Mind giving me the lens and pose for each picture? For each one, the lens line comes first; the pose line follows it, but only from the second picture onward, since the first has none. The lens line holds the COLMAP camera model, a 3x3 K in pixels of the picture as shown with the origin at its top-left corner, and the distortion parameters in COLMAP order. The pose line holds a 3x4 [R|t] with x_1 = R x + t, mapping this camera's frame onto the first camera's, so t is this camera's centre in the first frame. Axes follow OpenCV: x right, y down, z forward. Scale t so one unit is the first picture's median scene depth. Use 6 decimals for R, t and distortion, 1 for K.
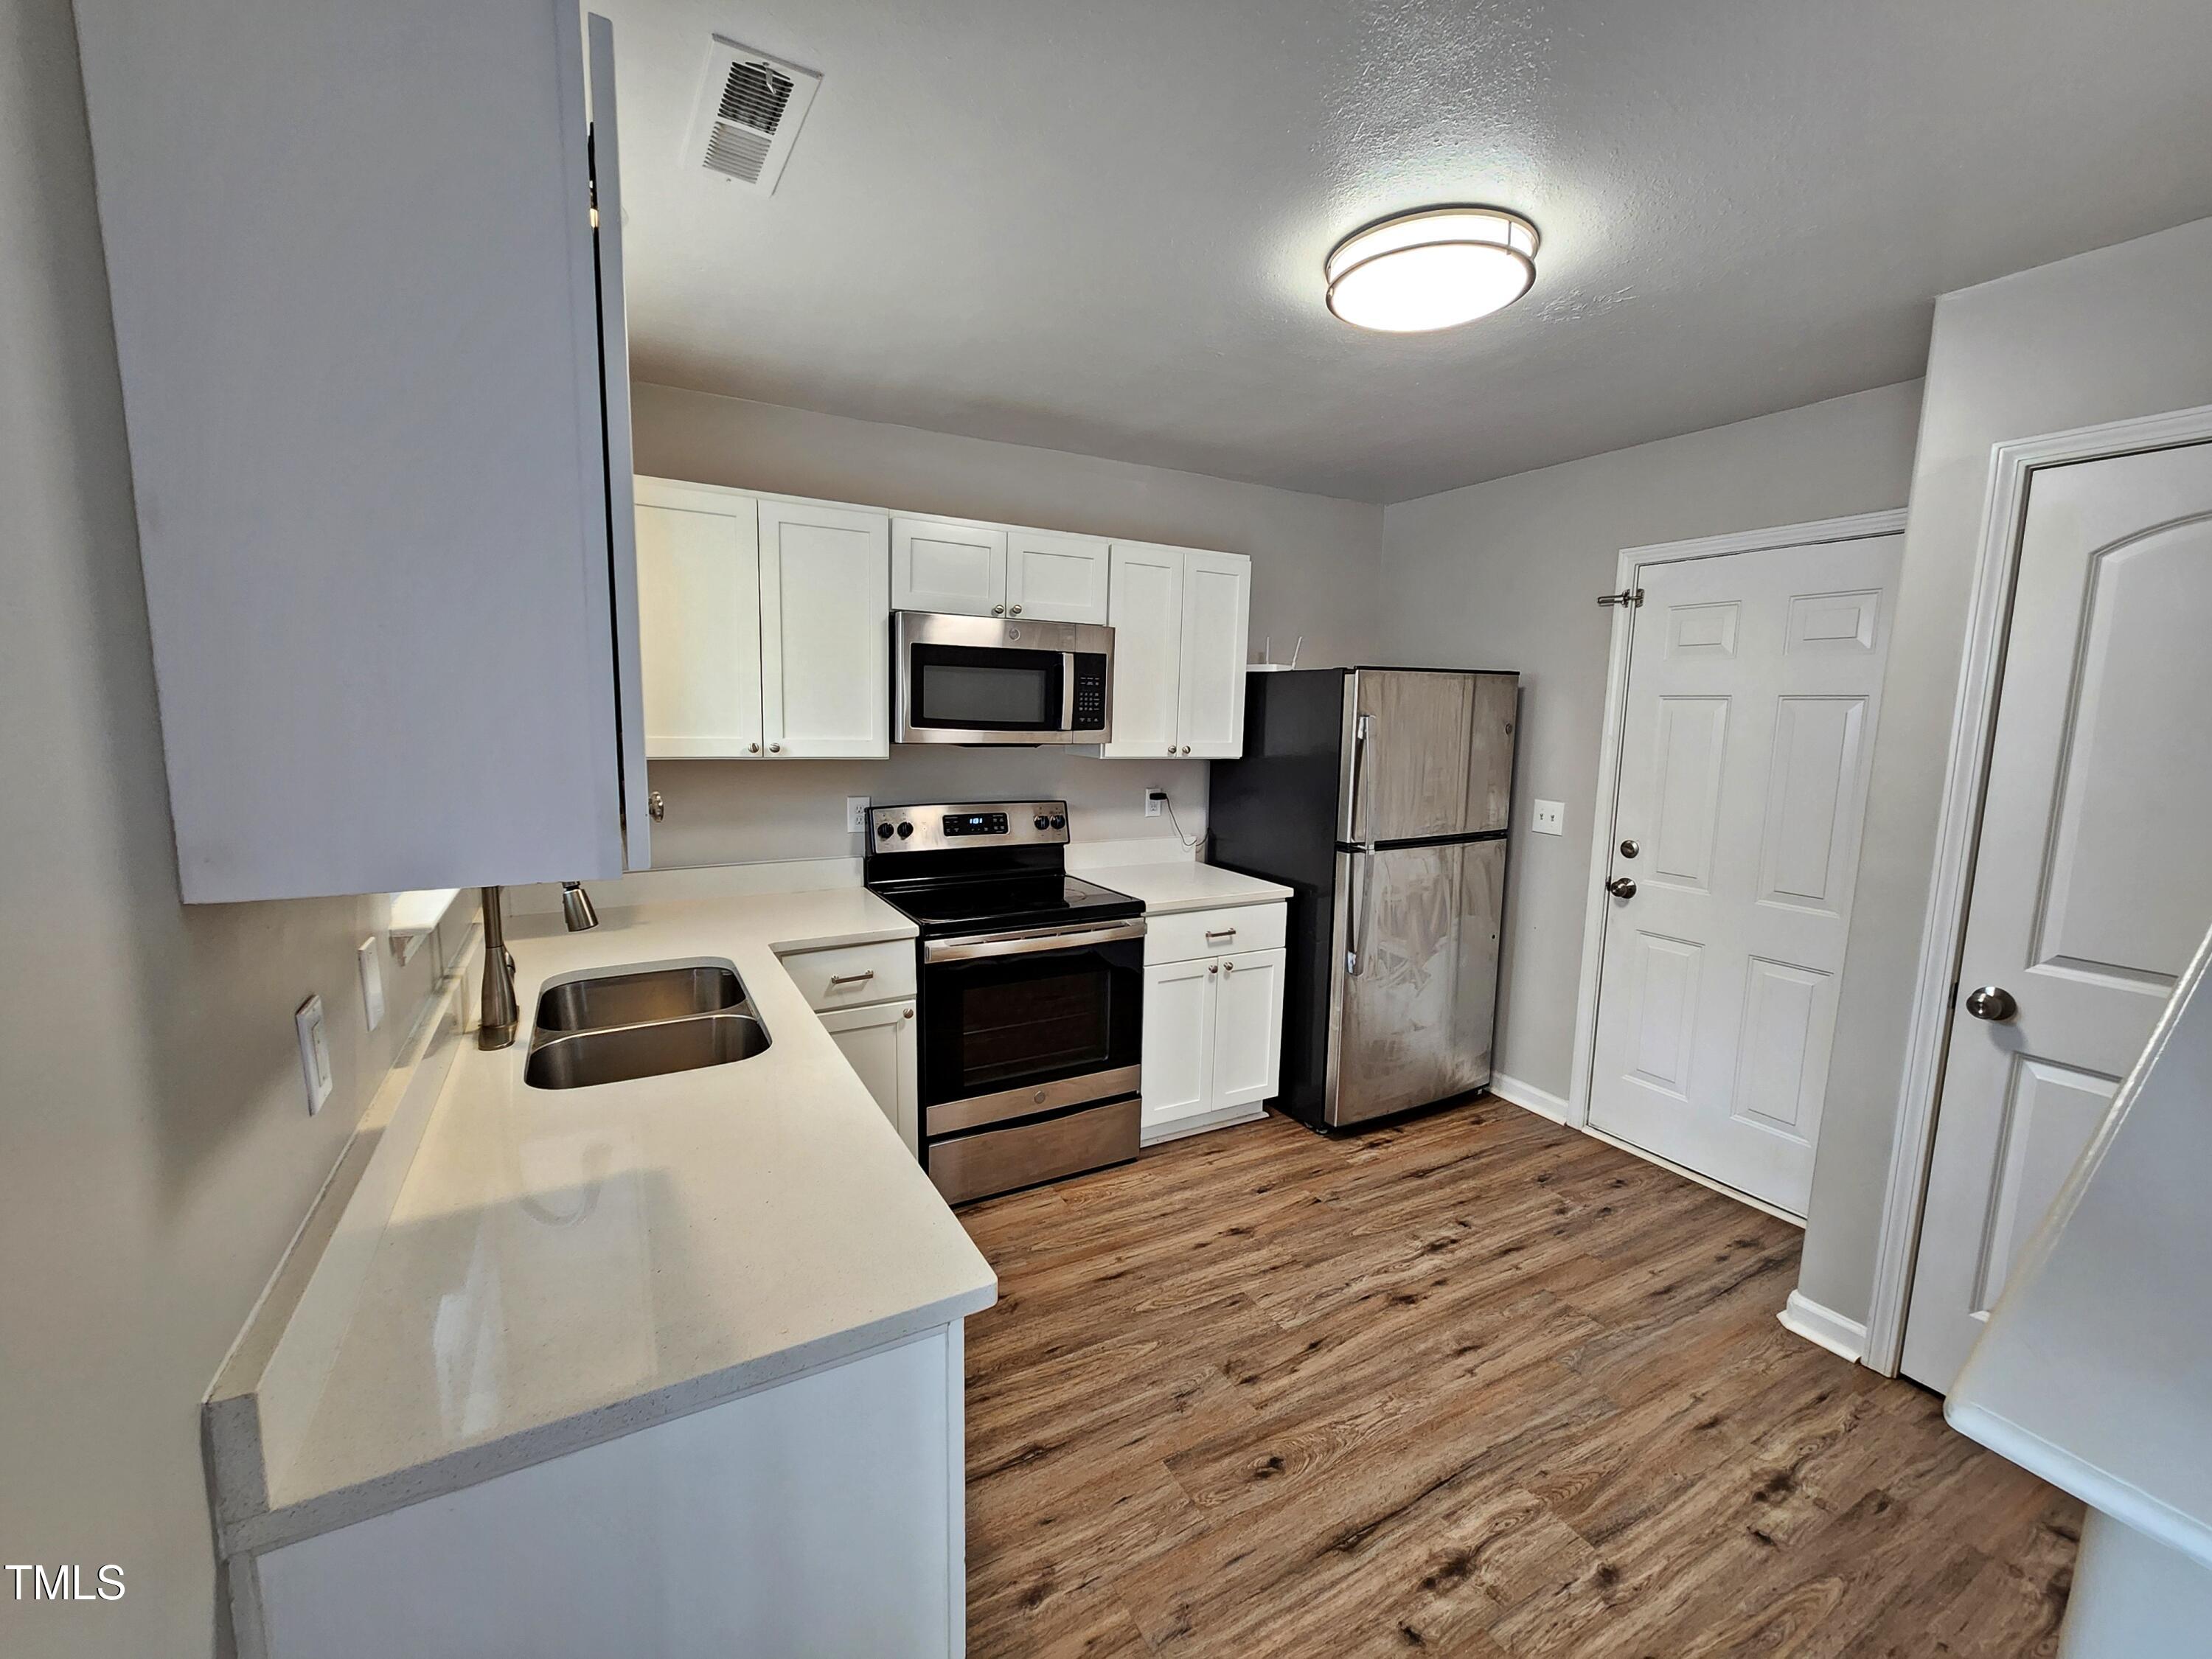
lens RADIAL K [[907.4, 0, 1106.0], [0, 907.4, 829.5], [0, 0, 1]] dist [-0.000096, 0.000003]
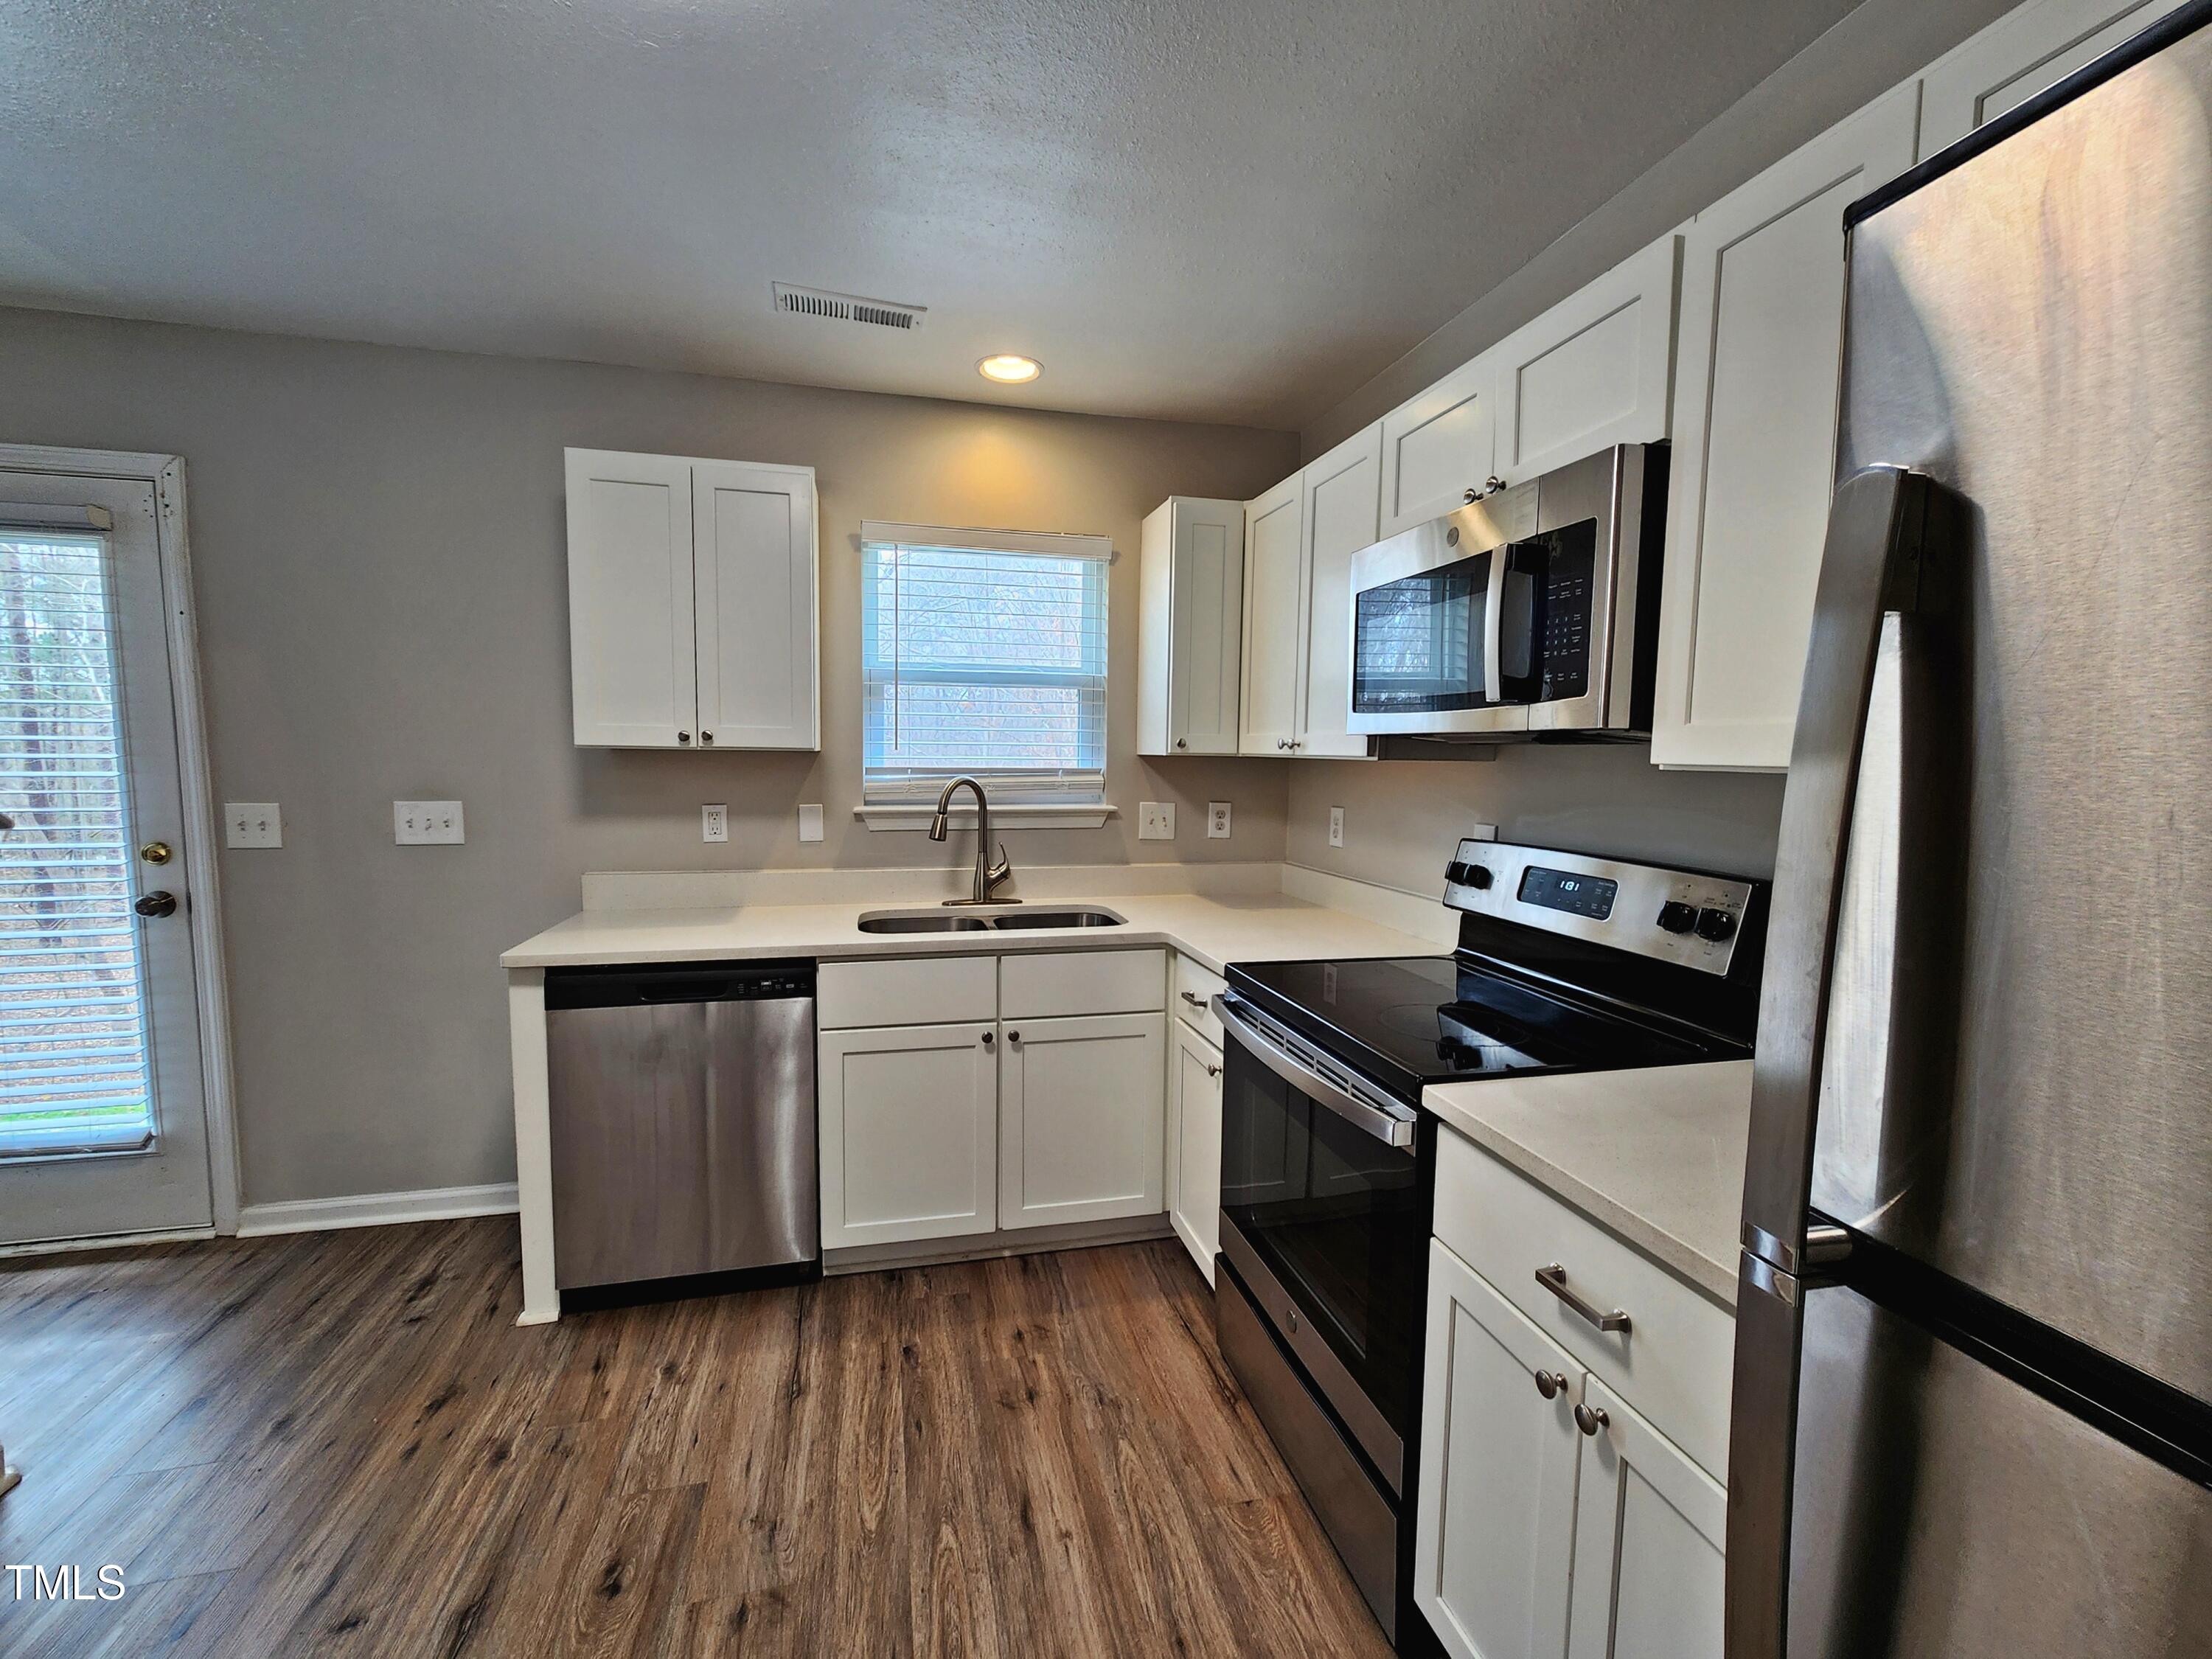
lens RADIAL K [[934.8, 0, 1081.6], [0, 934.8, 835.2], [0, 0, 1]] dist [-0.002248, 0.005720]
pose [[-0.283360, 0.058634, -0.957220, 0.592020], [-0.147861, 0.983523, 0.104016, -0.067940], [0.947547, 0.171009, -0.270021, 1.087405]]
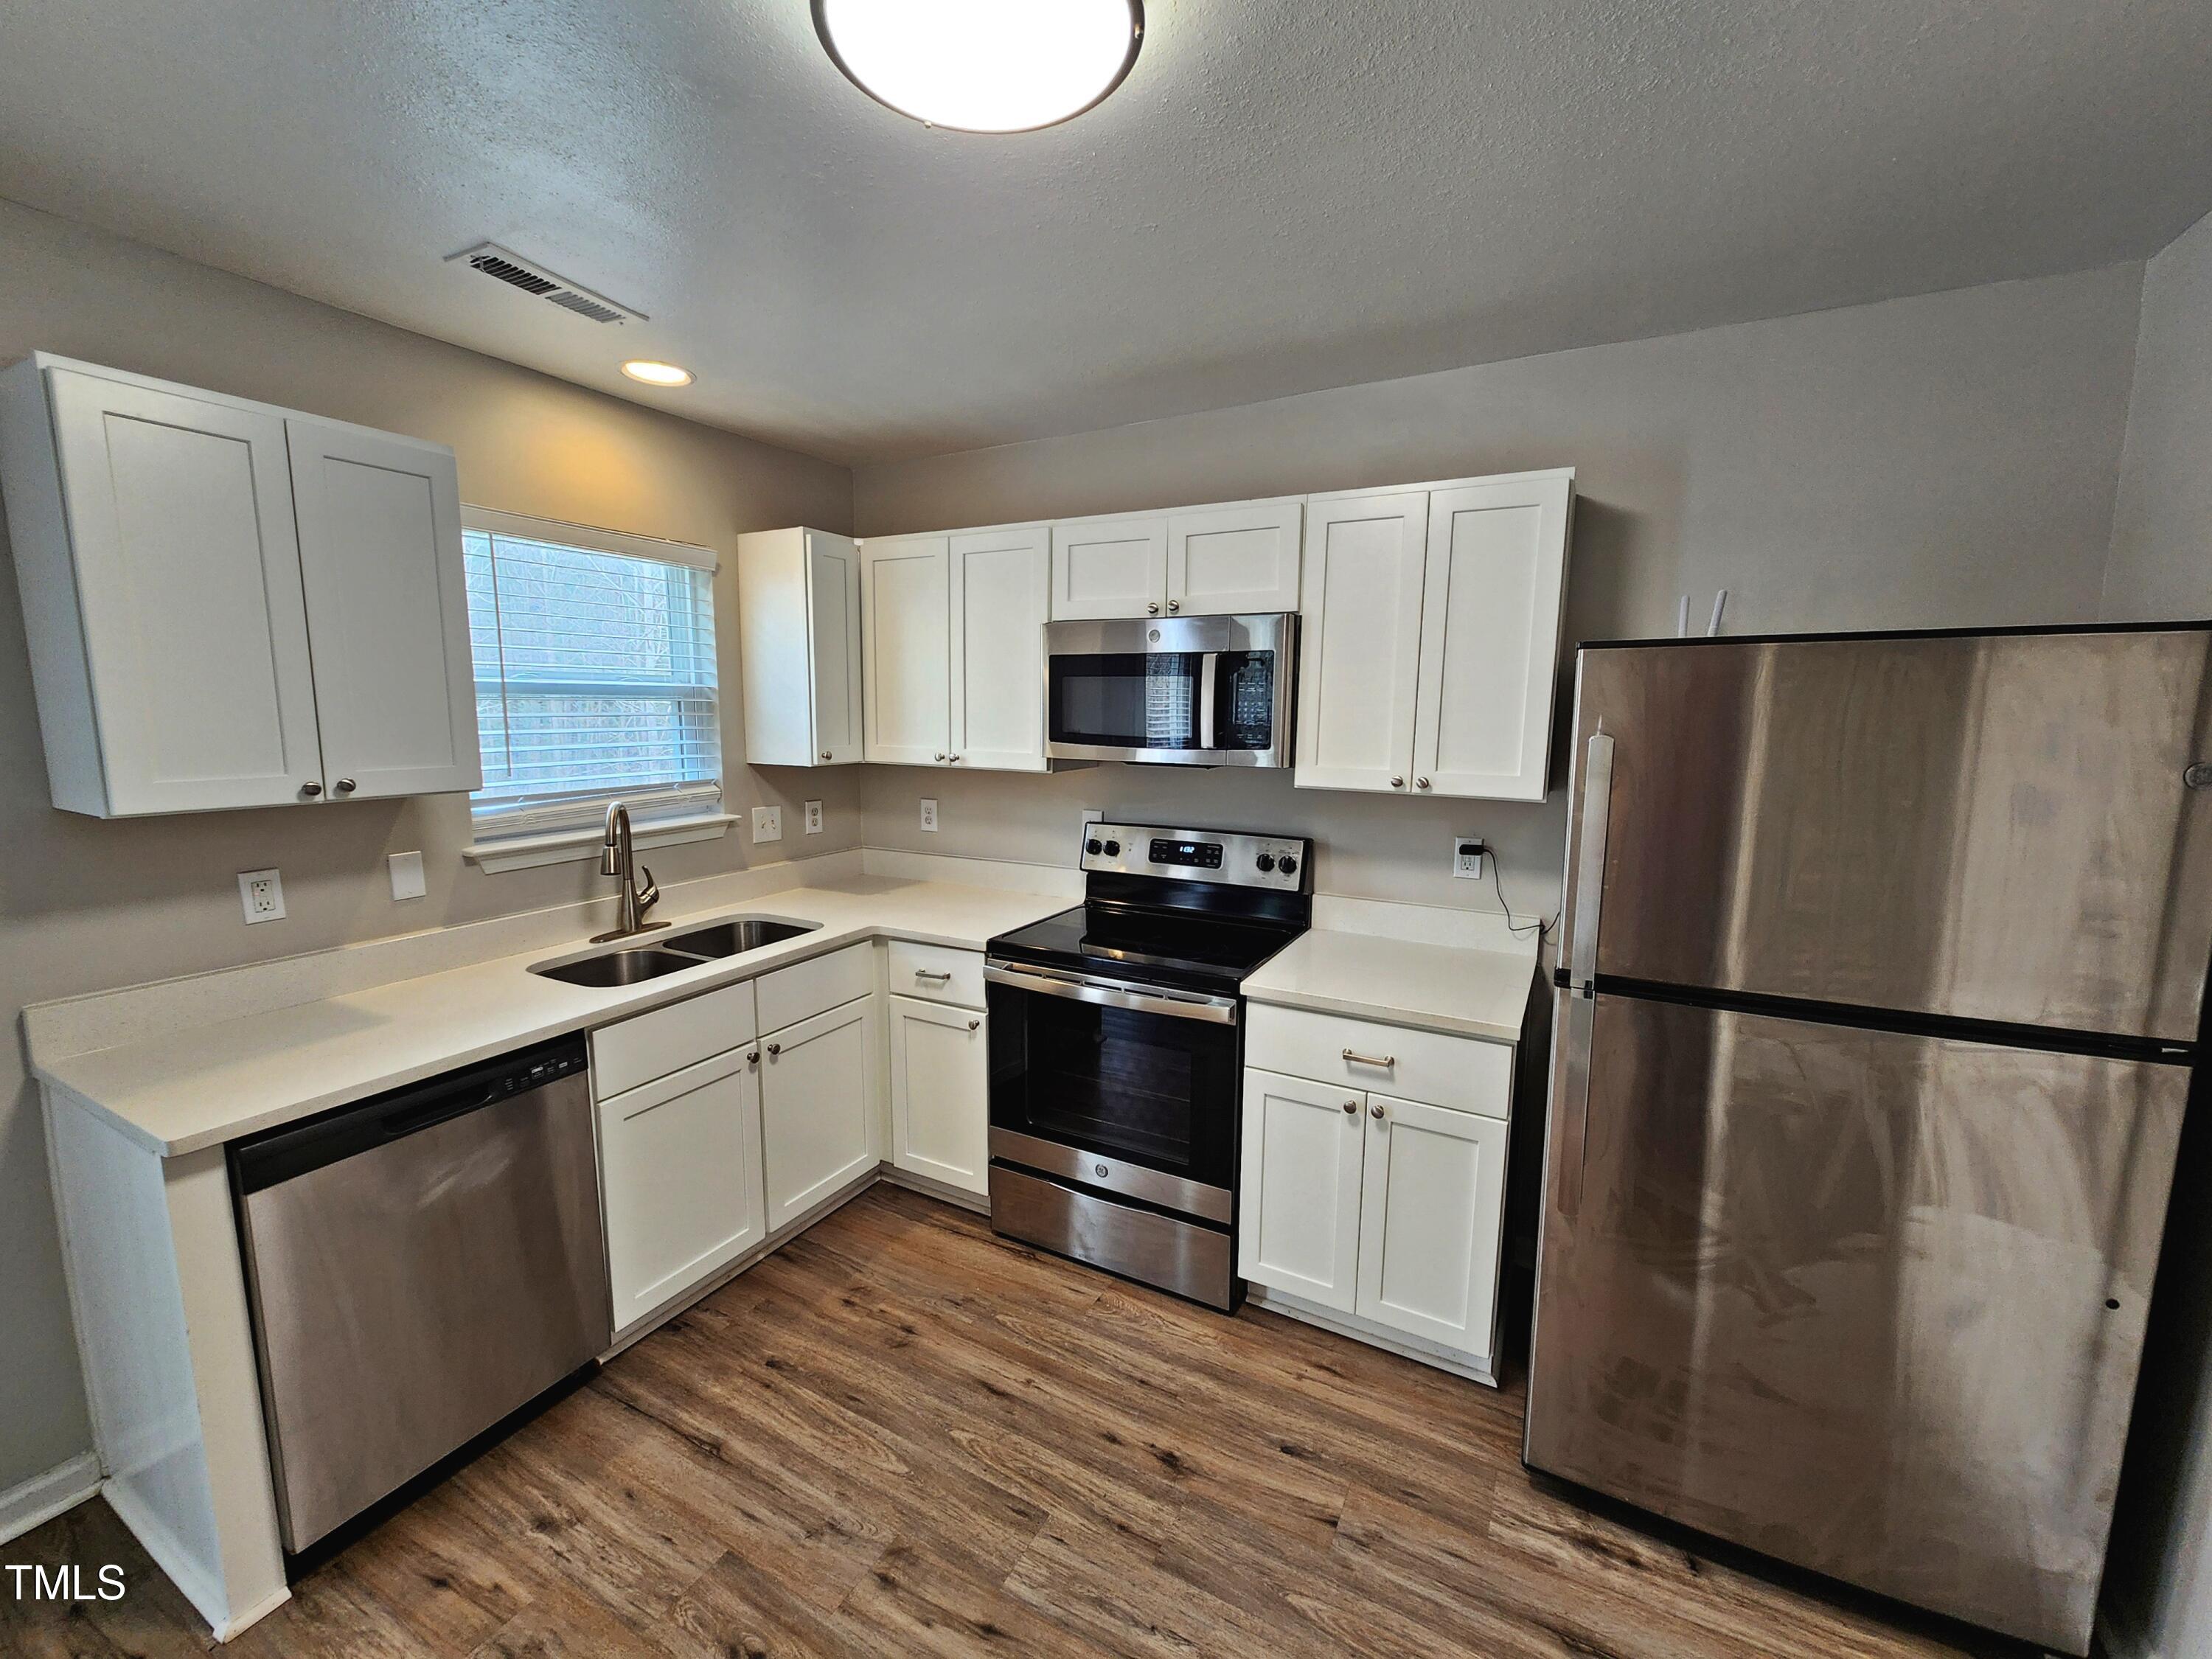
lens RADIAL K [[916.6, 0, 1092.8], [0, 916.6, 831.6], [0, 0, 1]] dist [0.000663, 0.000817]
pose [[0.528352, 0.101402, -0.842948, 0.695925], [-0.110494, 0.992611, 0.050149, -0.076488], [0.841805, 0.066645, 0.535653, 0.557021]]
